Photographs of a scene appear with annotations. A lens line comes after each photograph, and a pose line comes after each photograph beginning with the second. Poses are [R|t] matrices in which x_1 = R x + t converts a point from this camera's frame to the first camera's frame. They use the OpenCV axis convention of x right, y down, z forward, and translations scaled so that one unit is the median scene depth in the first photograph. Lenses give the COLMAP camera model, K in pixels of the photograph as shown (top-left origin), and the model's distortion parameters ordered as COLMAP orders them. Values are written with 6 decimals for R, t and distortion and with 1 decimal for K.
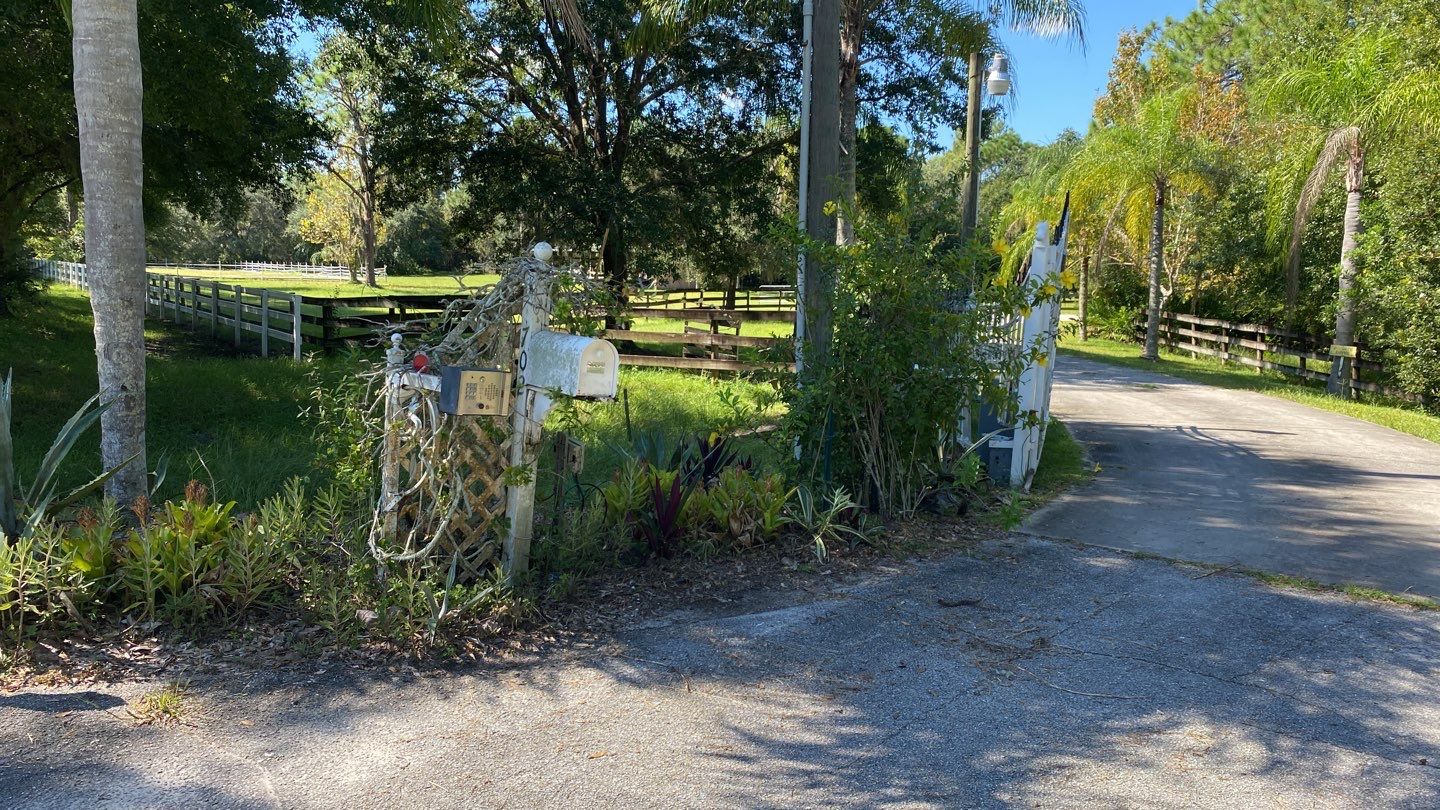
lens RADIAL K [[1060.7, 0, 752.5], [0, 1060.7, 397.4], [0, 0, 1]] dist [0.003077, -0.001352]
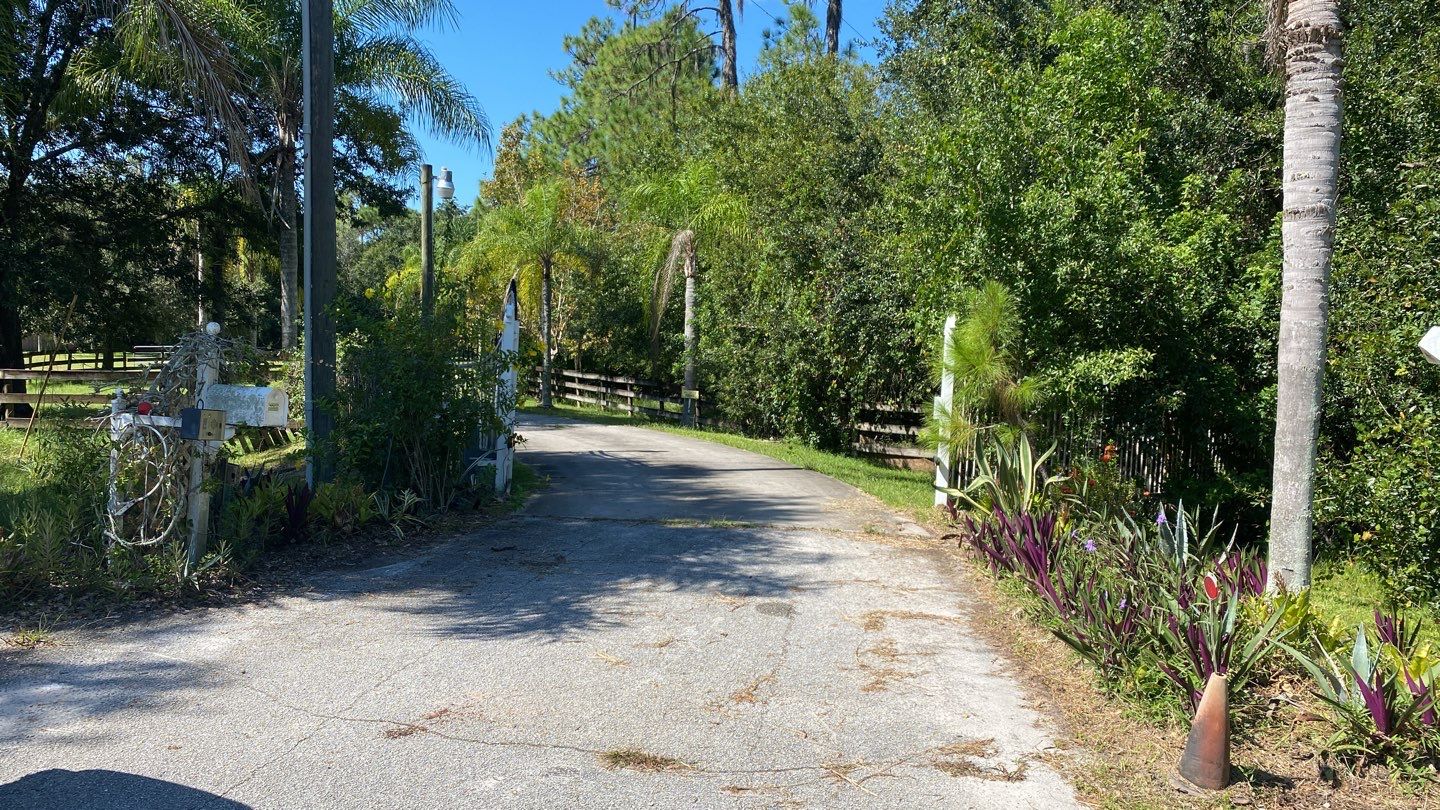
lens RADIAL K [[1055.4, 0, 697.2], [0, 1055.4, 424.3], [0, 0, 1]] dist [0.002062, 0.038294]
pose [[0.866568, -0.041464, 0.497334, -0.077850], [0.056126, 0.998318, -0.014563, 0.010351], [-0.495893, 0.040533, 0.867437, -0.124456]]
